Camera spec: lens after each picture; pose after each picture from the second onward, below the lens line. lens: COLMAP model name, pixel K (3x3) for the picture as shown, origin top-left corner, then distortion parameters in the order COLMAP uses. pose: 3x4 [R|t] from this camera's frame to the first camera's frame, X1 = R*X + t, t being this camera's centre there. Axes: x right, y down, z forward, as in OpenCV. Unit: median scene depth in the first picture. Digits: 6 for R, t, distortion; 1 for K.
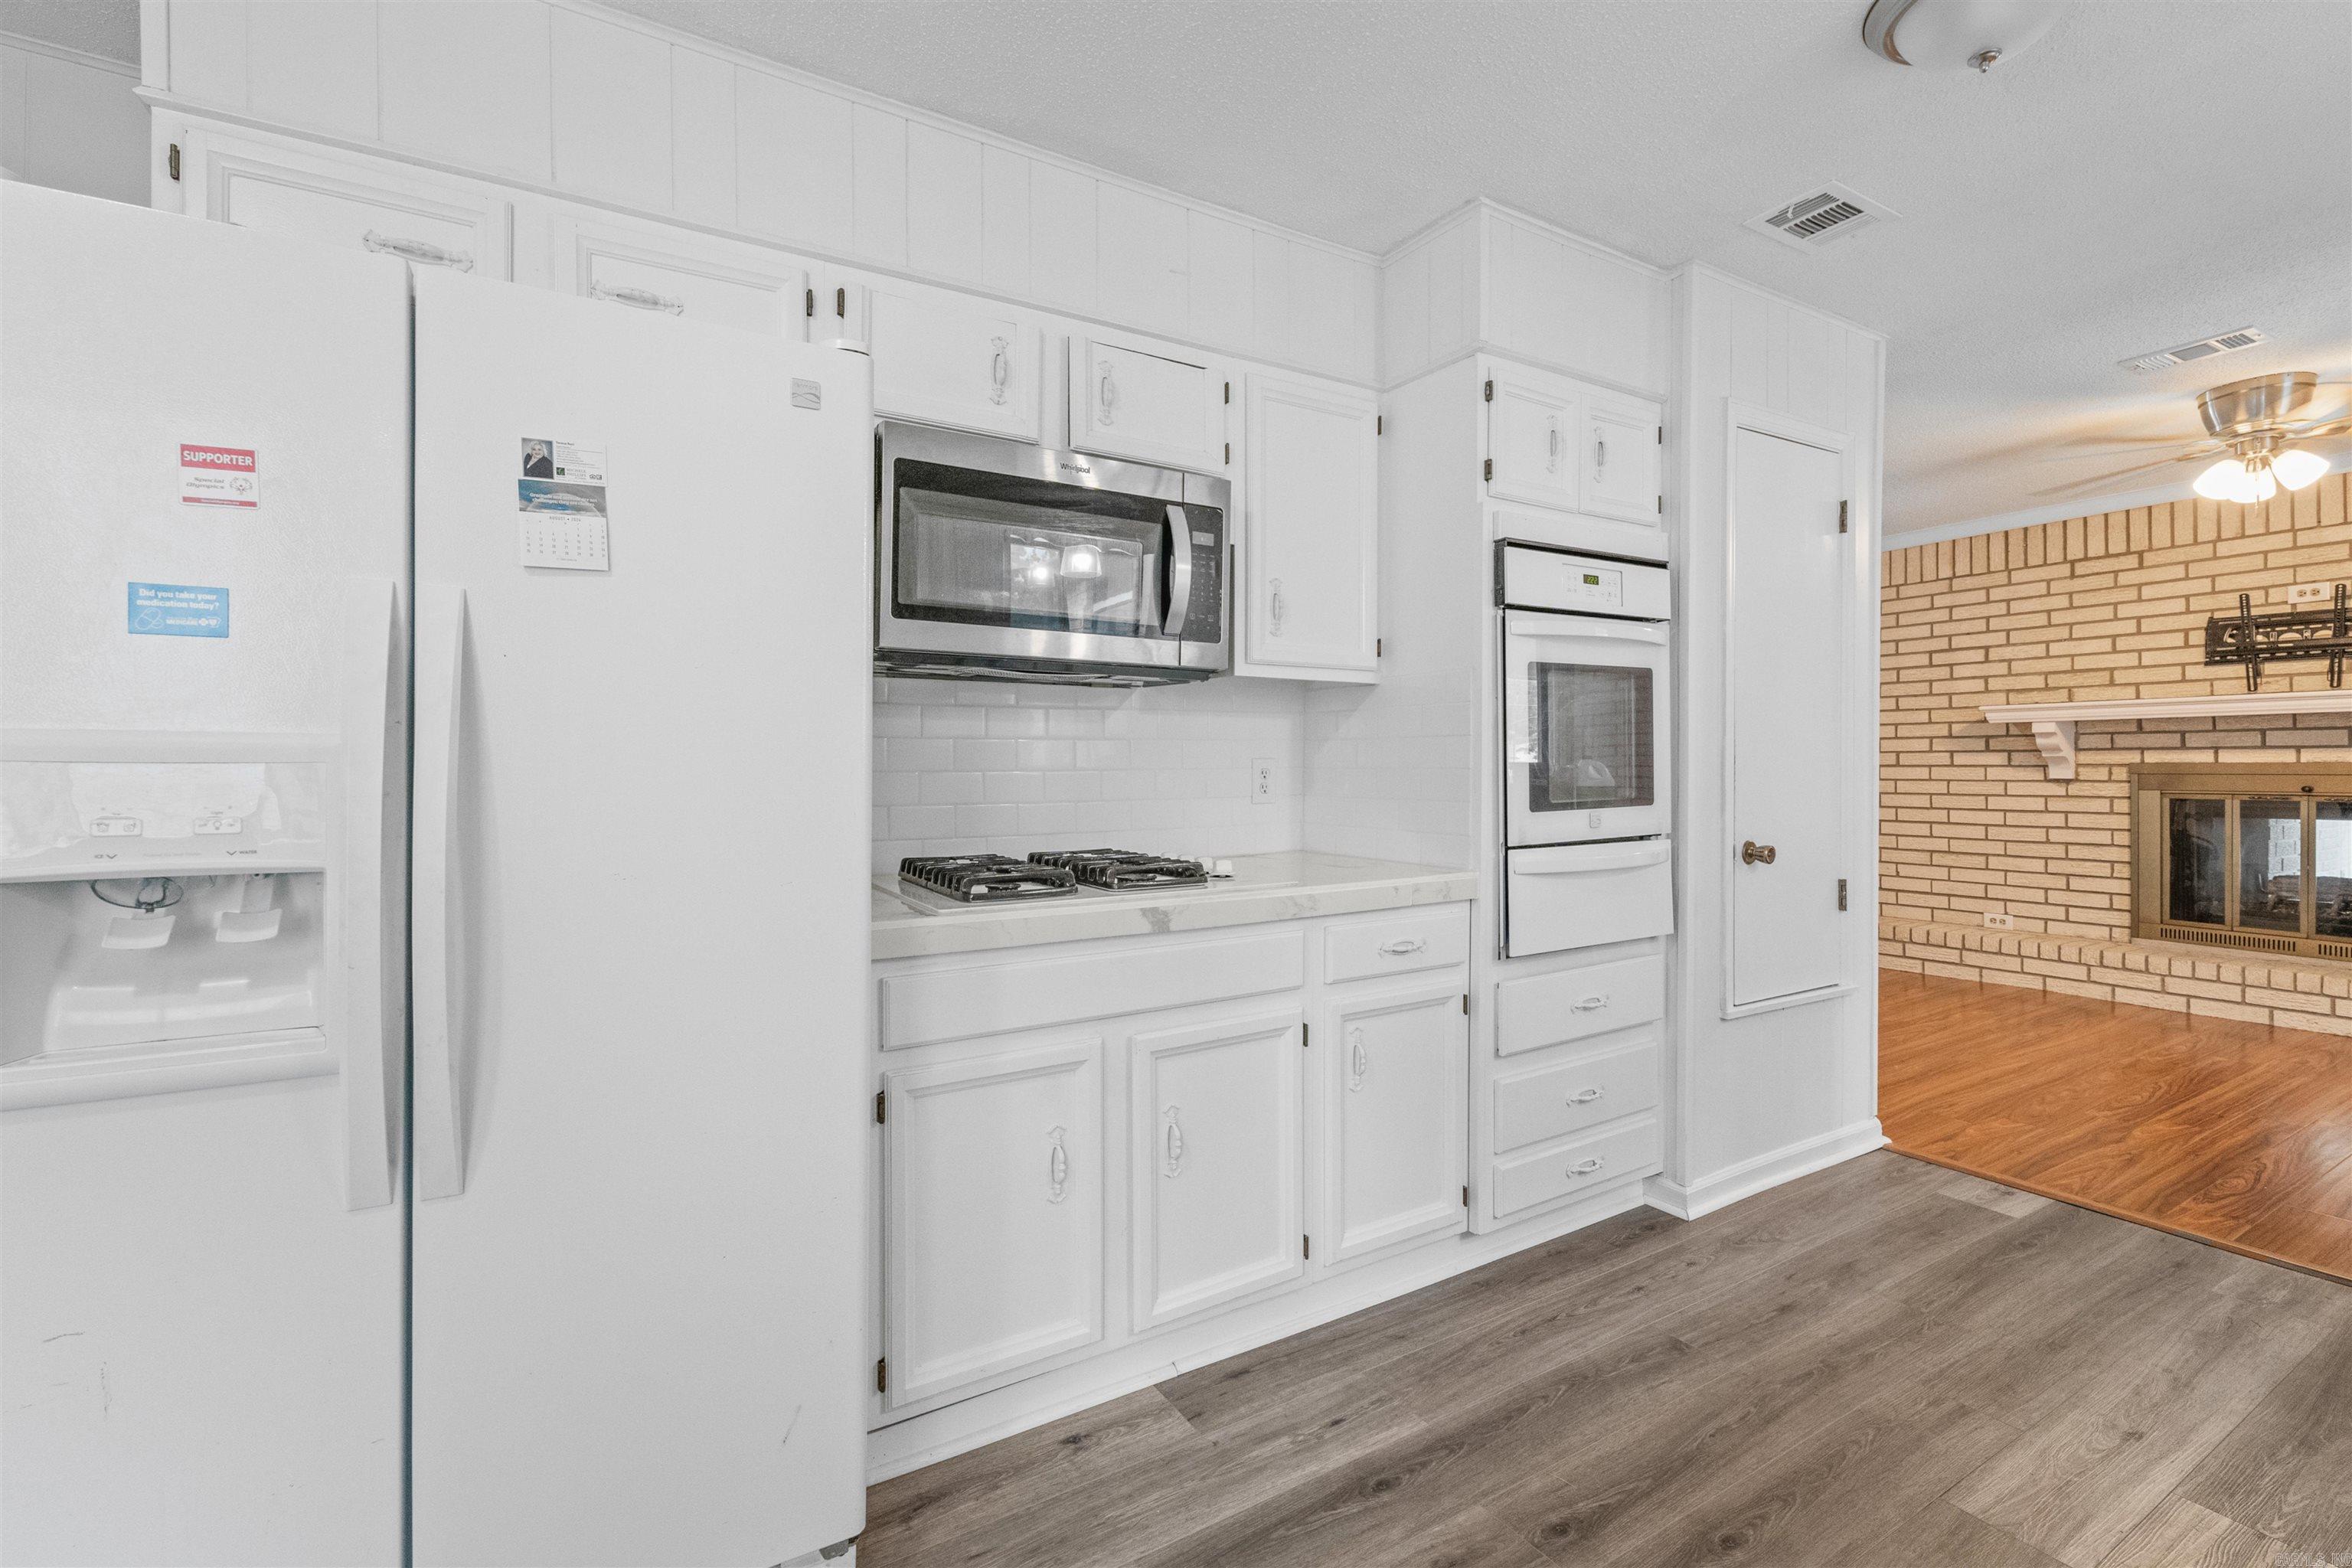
lens RADIAL K [[972.9, 0, 1173.9], [0, 972.9, 768.1], [0, 0, 1]] dist [-0.000236, 0.000213]
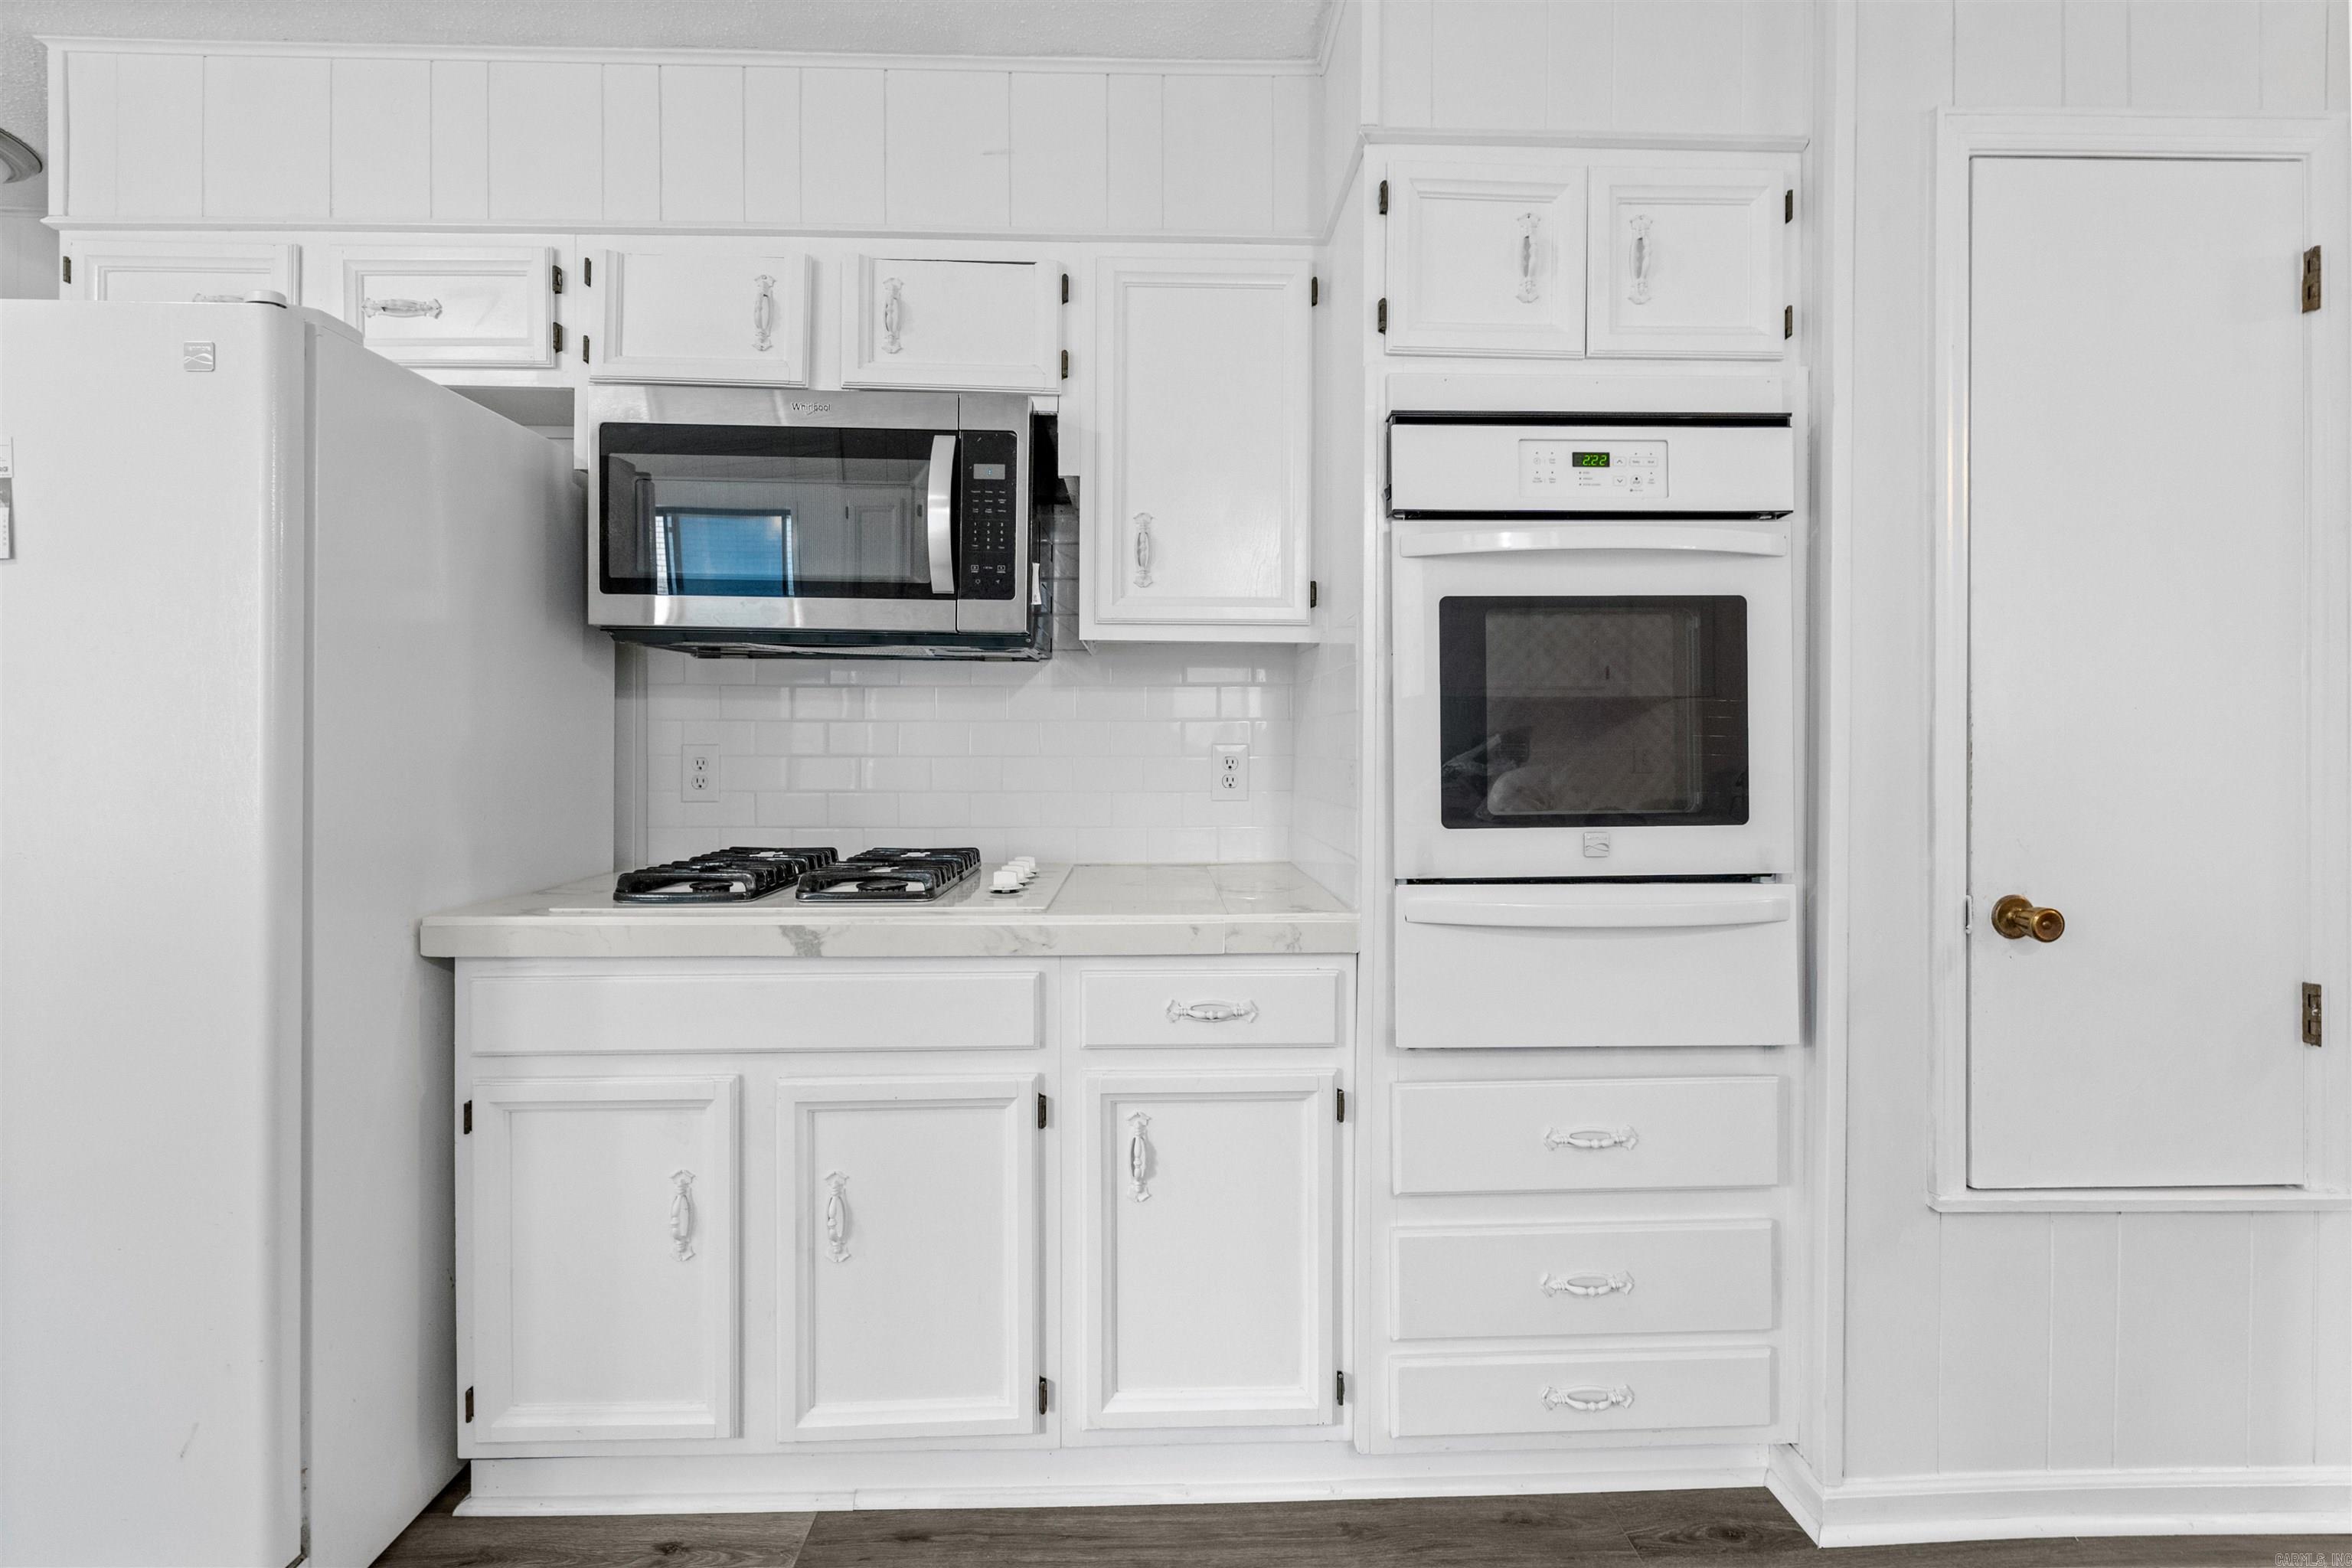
lens RADIAL K [[978.5, 0, 1176.0], [0, 978.5, 751.0], [0, 0, 1]] dist [0.001226, -0.000337]
pose [[0.883367, 0.004307, -0.468663, 0.516278], [-0.007973, 0.999951, -0.005839, -0.000754], [0.468615, 0.008895, 0.883358, 0.338661]]
